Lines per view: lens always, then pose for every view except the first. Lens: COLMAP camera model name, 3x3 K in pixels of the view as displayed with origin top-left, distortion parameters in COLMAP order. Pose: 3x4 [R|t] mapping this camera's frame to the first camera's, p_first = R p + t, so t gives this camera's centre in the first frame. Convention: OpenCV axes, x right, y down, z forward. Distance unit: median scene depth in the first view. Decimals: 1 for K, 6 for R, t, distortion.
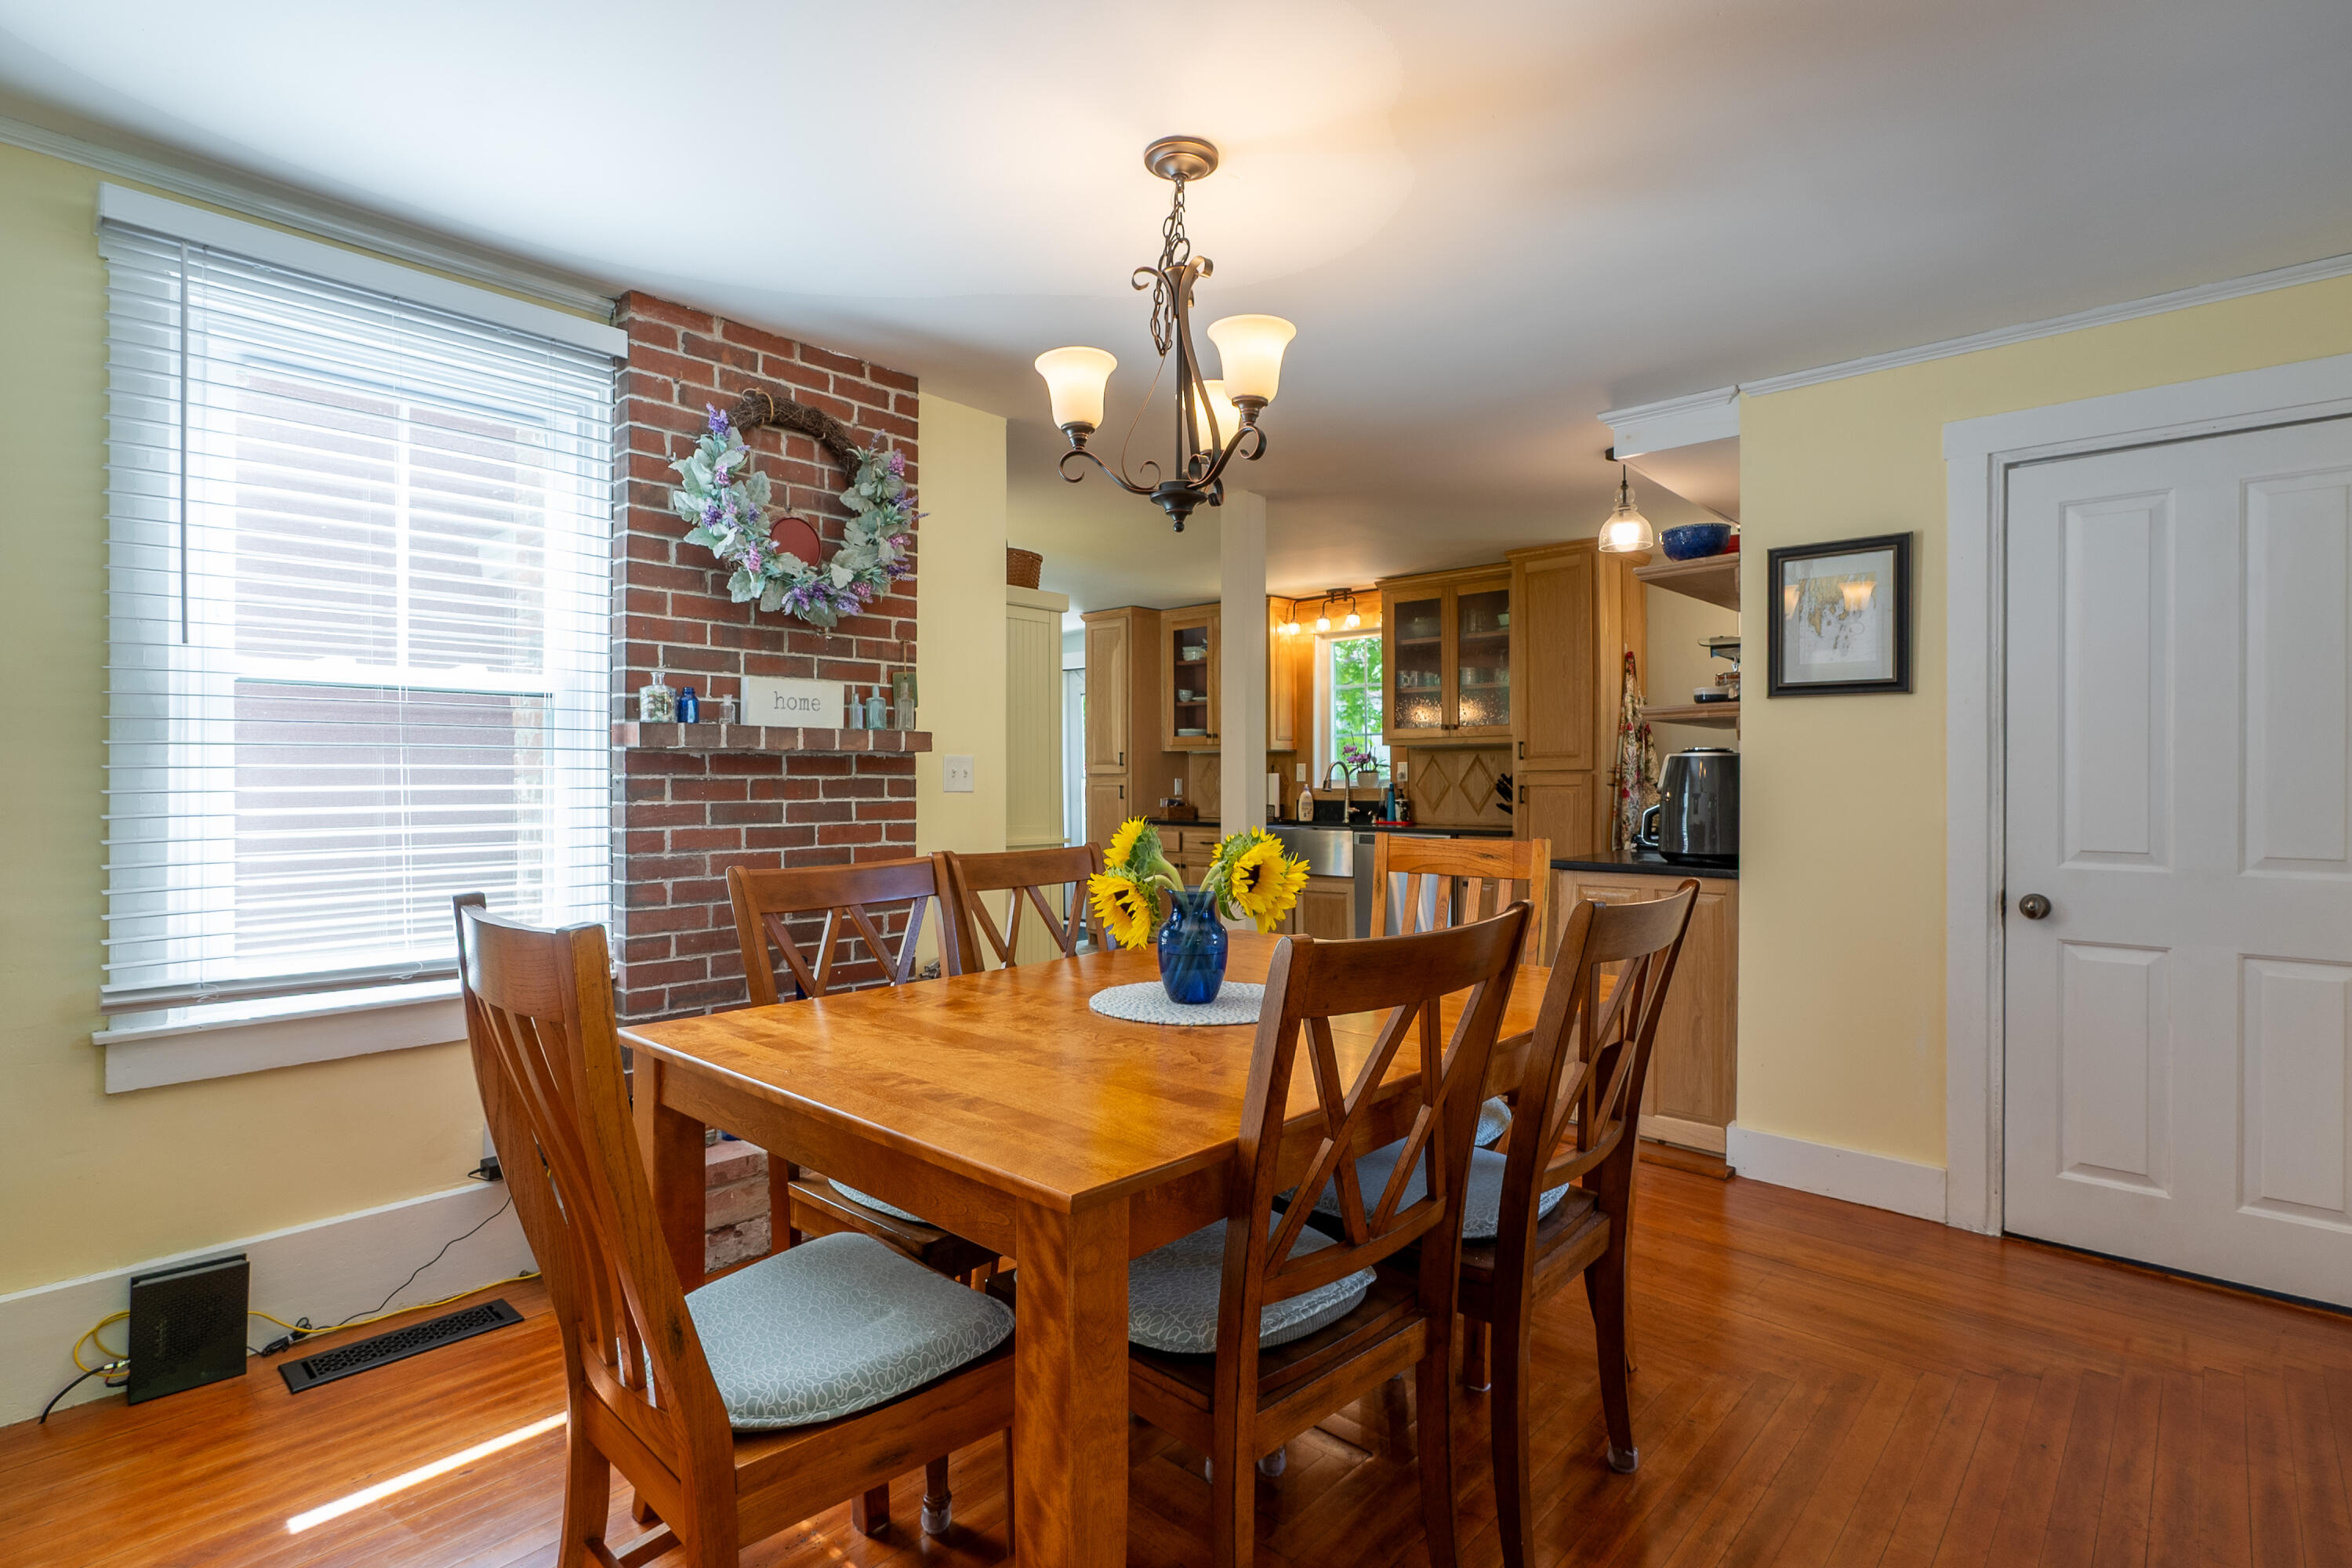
lens RADIAL K [[1138.0, 0, 1168.3], [0, 1138.0, 768.7], [0, 0, 1]] dist [-0.011940, 0.007655]
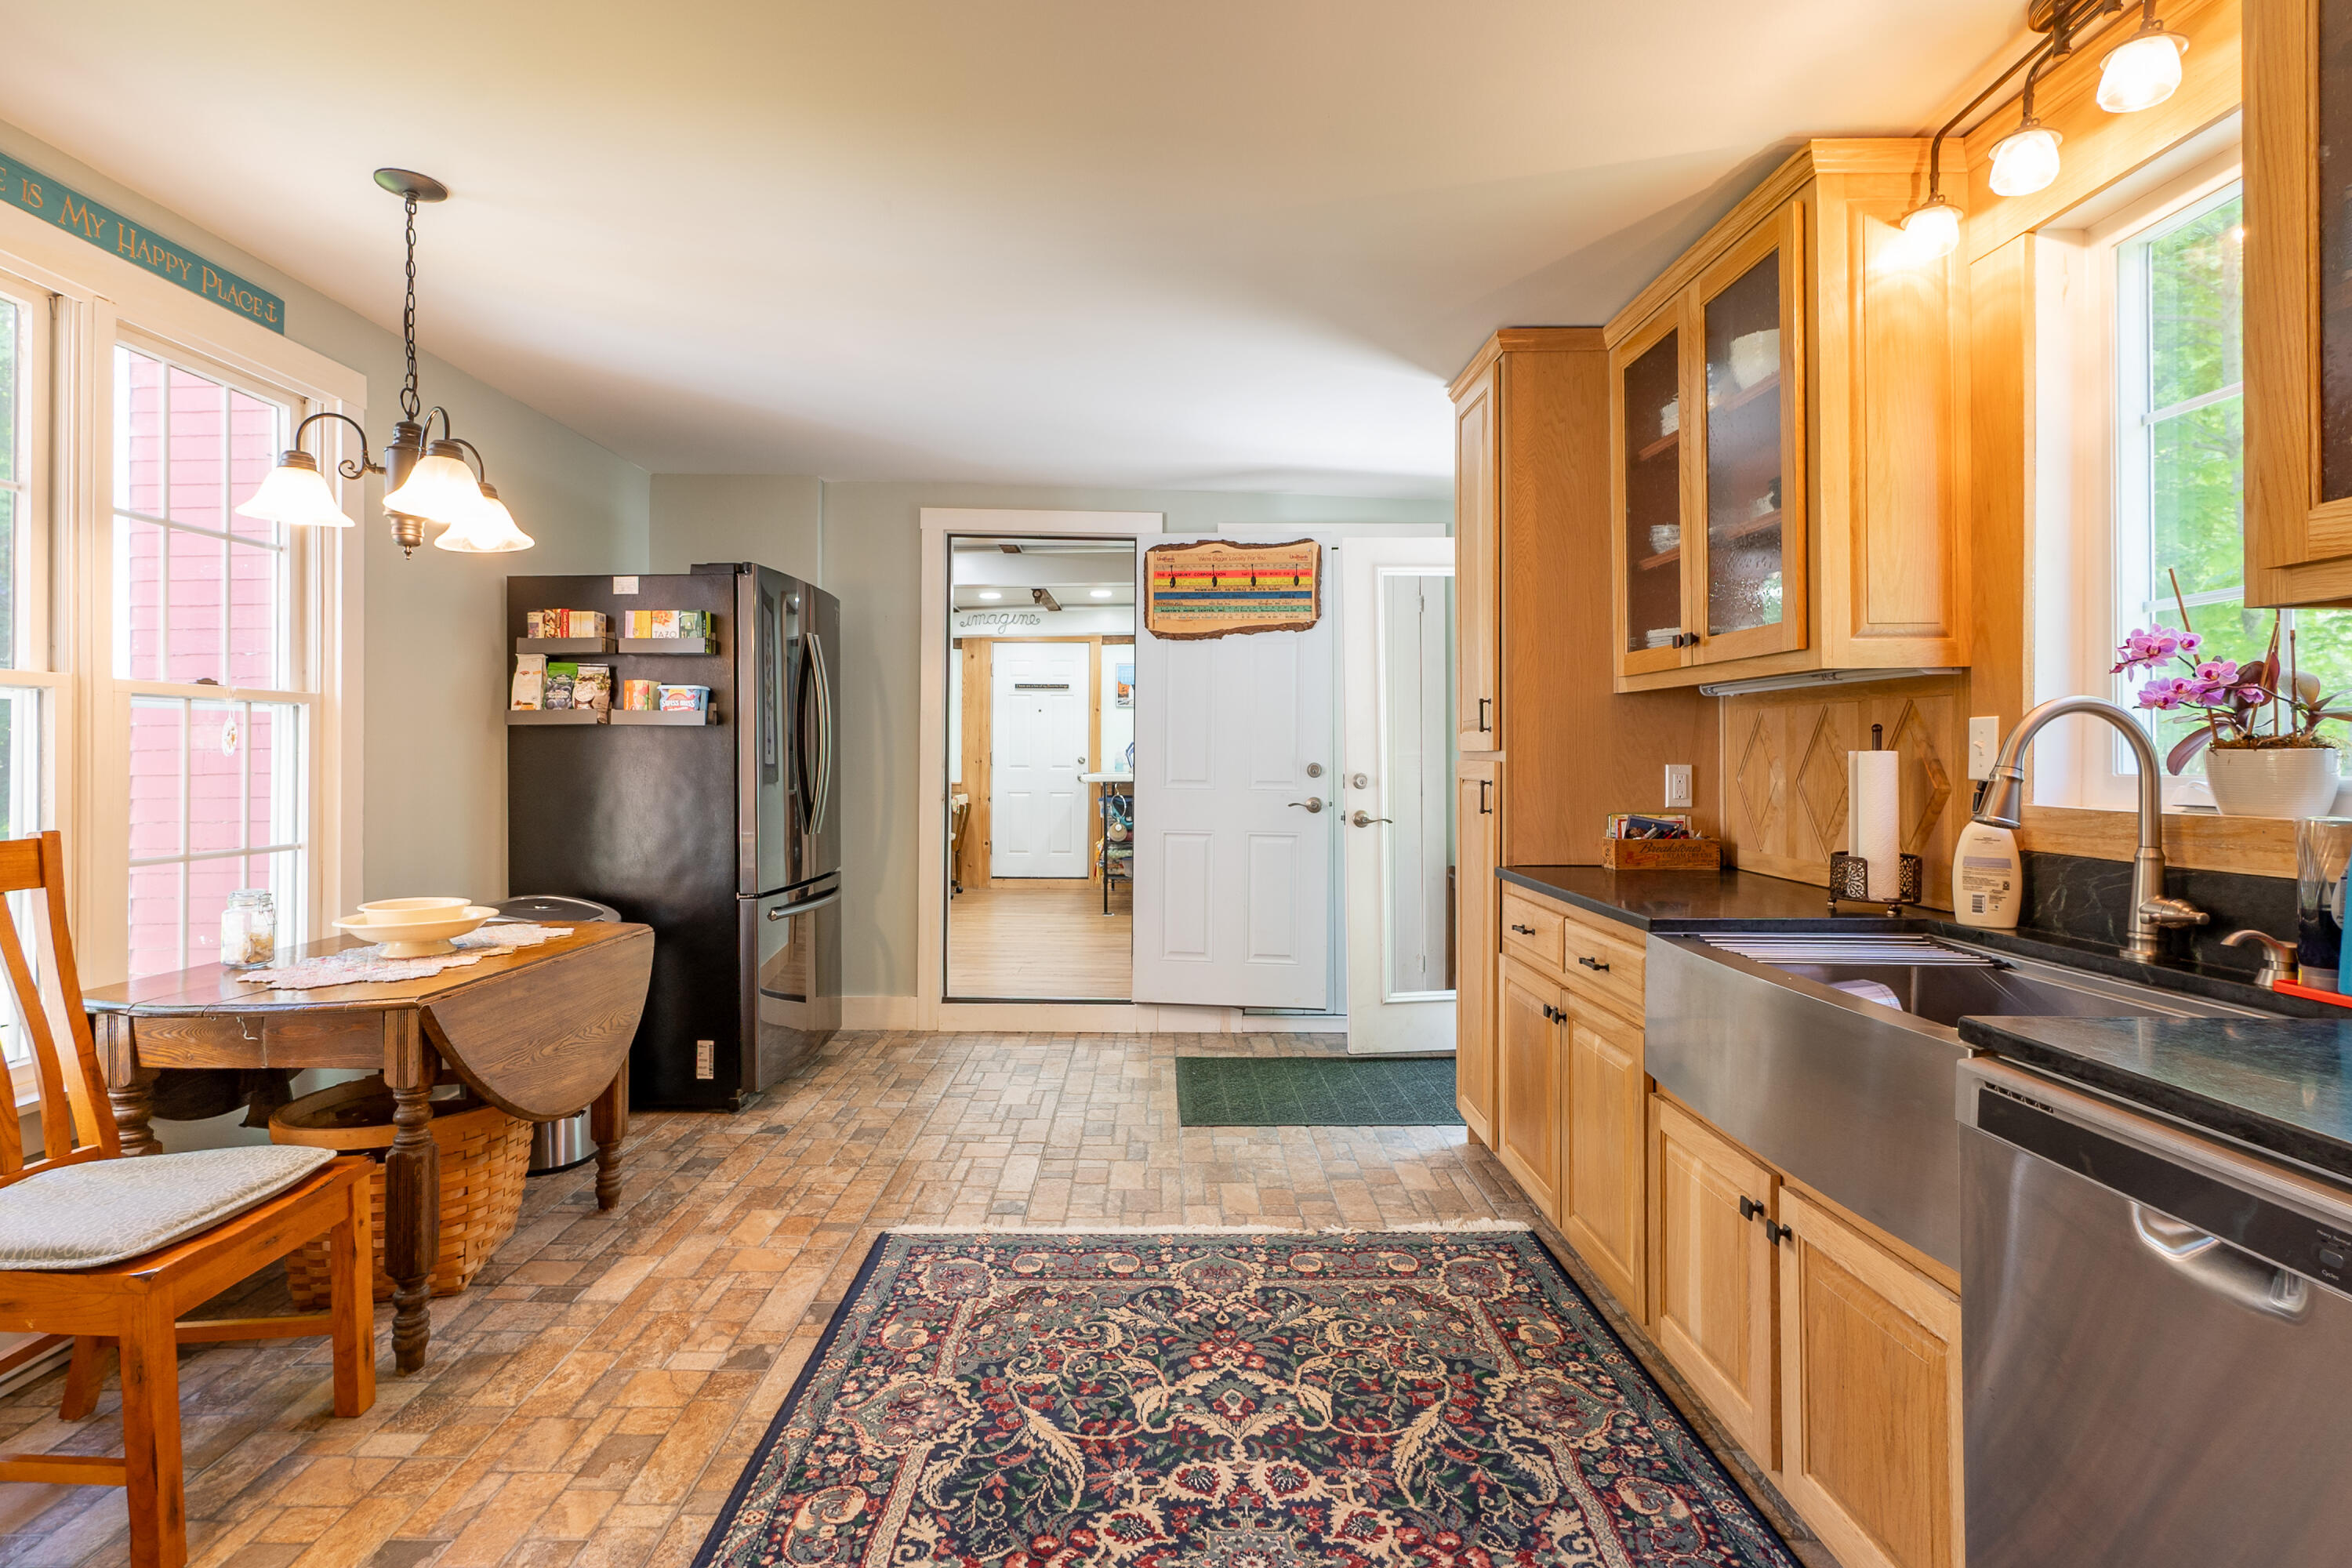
lens RADIAL K [[1152.3, 0, 1167.7], [0, 1152.3, 746.4], [0, 0, 1]] dist [-0.010738, 0.009590]
pose [[0.690490, -0.002950, -0.723336, 0.203179], [0.004933, 0.999988, 0.000630, 0.002018], [0.723325, -0.004003, 0.690496, 0.736810]]
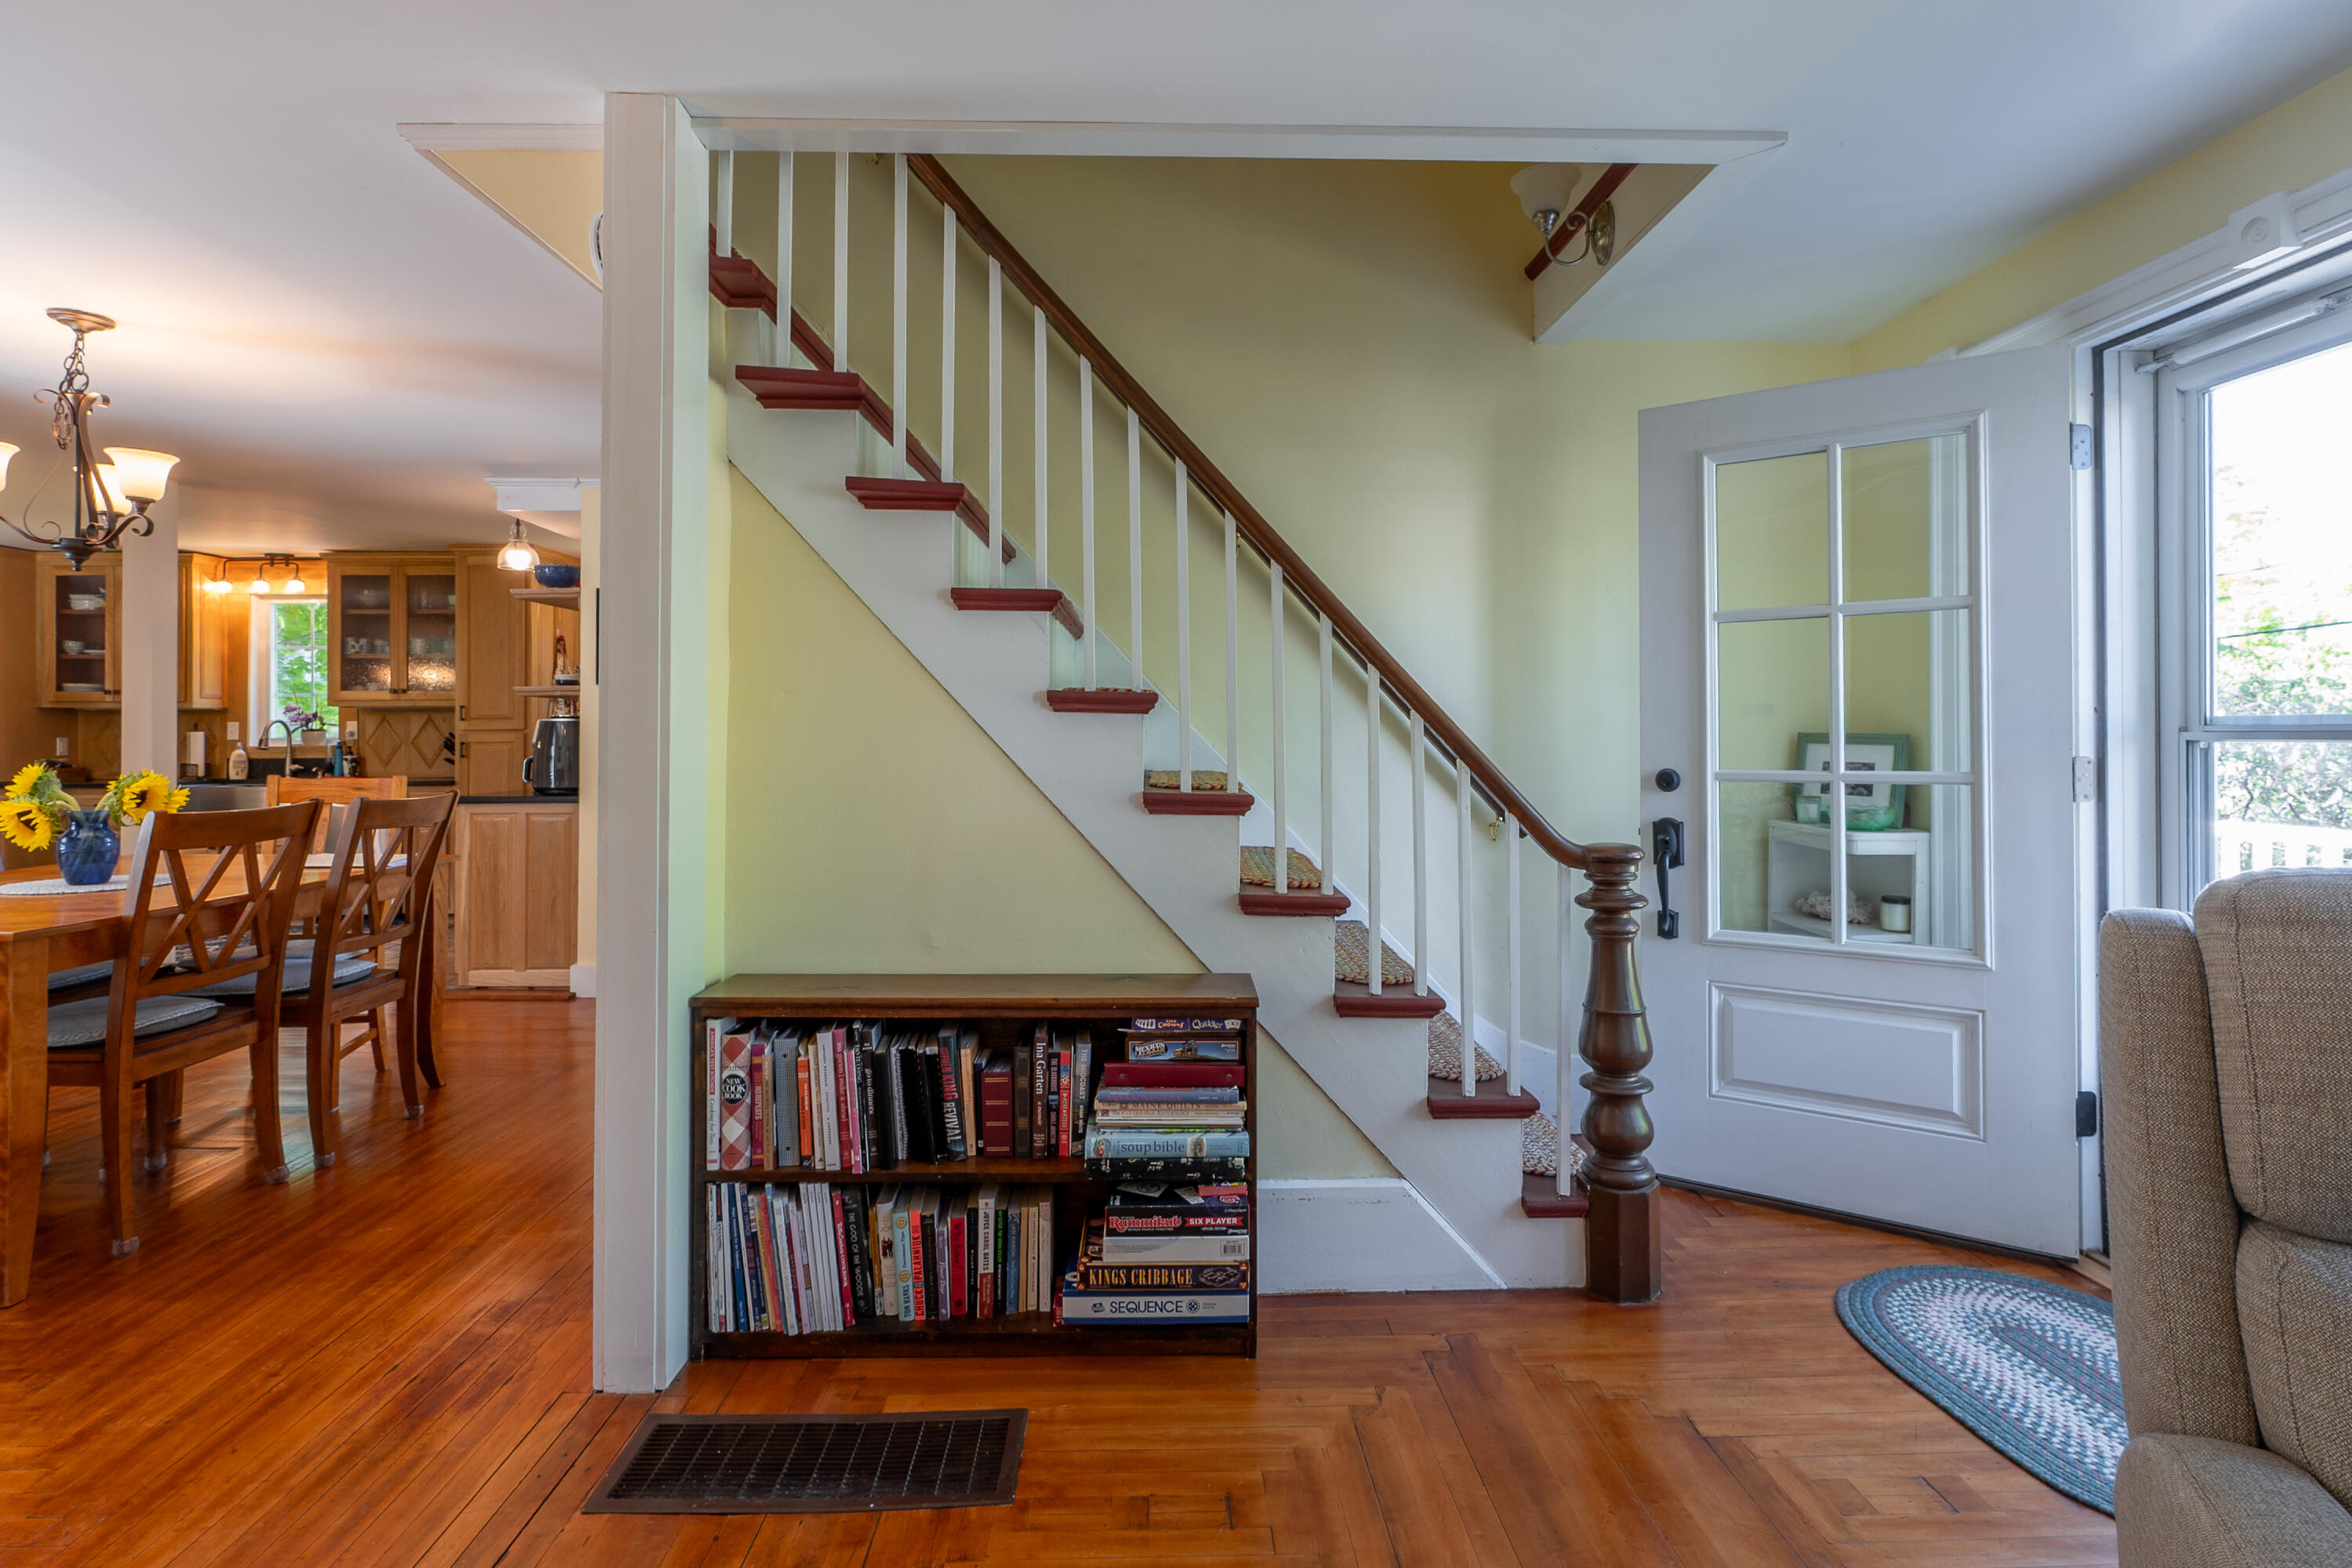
lens RADIAL K [[1154.1, 0, 1176.1], [0, 1154.1, 725.3], [0, 0, 1]] dist [-0.001741, -0.000489]
pose [[0.709454, 0.003515, 0.704743, -0.009988], [-0.003065, 0.999993, -0.001902, -0.002557], [-0.704746, -0.000810, 0.709460, -0.335425]]
